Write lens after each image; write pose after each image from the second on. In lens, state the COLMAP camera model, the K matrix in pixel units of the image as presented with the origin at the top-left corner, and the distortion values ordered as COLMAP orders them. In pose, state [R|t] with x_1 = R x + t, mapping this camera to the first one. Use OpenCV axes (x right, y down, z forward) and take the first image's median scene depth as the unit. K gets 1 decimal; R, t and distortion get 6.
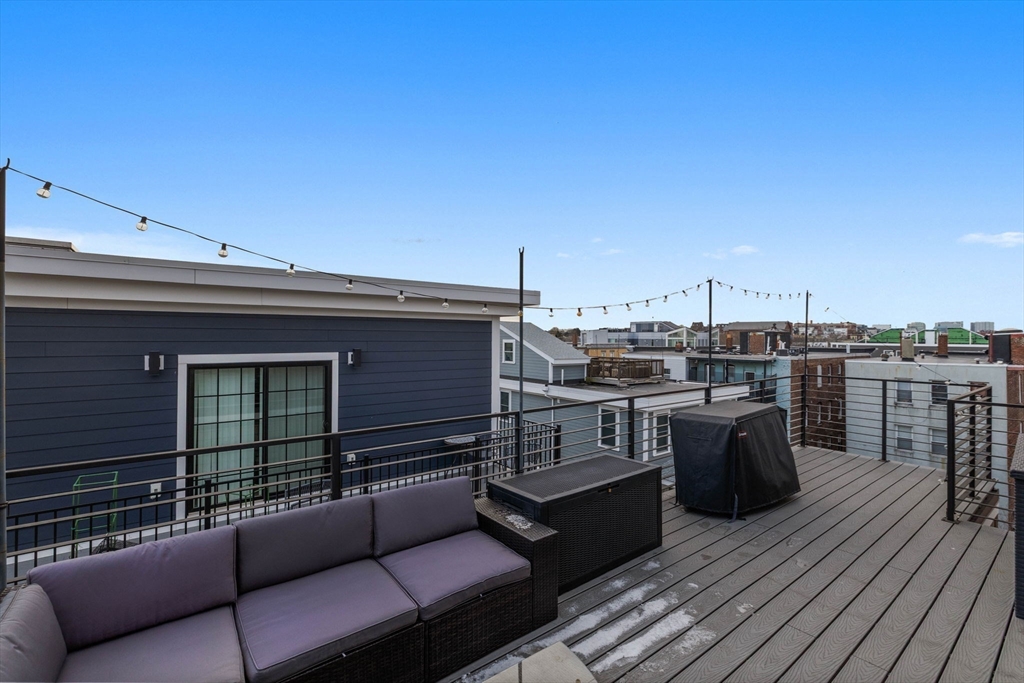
lens RADIAL K [[533.7, 0, 508.6], [0, 533.7, 337.6], [0, 0, 1]] dist [-0.001010, 0.000302]
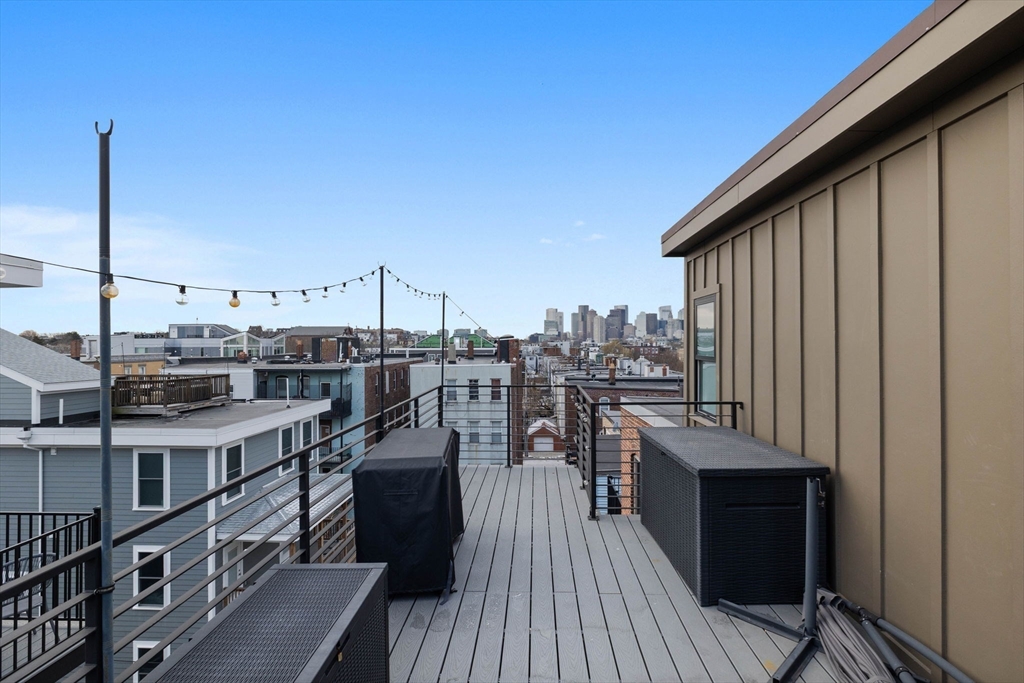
lens RADIAL K [[533.7, 0, 508.6], [0, 533.7, 337.6], [0, 0, 1]] dist [-0.001010, 0.000302]
pose [[0.644805, -0.000501, 0.764347, -0.031725], [0.008455, 0.999943, -0.006478, -0.002441], [-0.764300, 0.010640, 0.644773, 0.186739]]
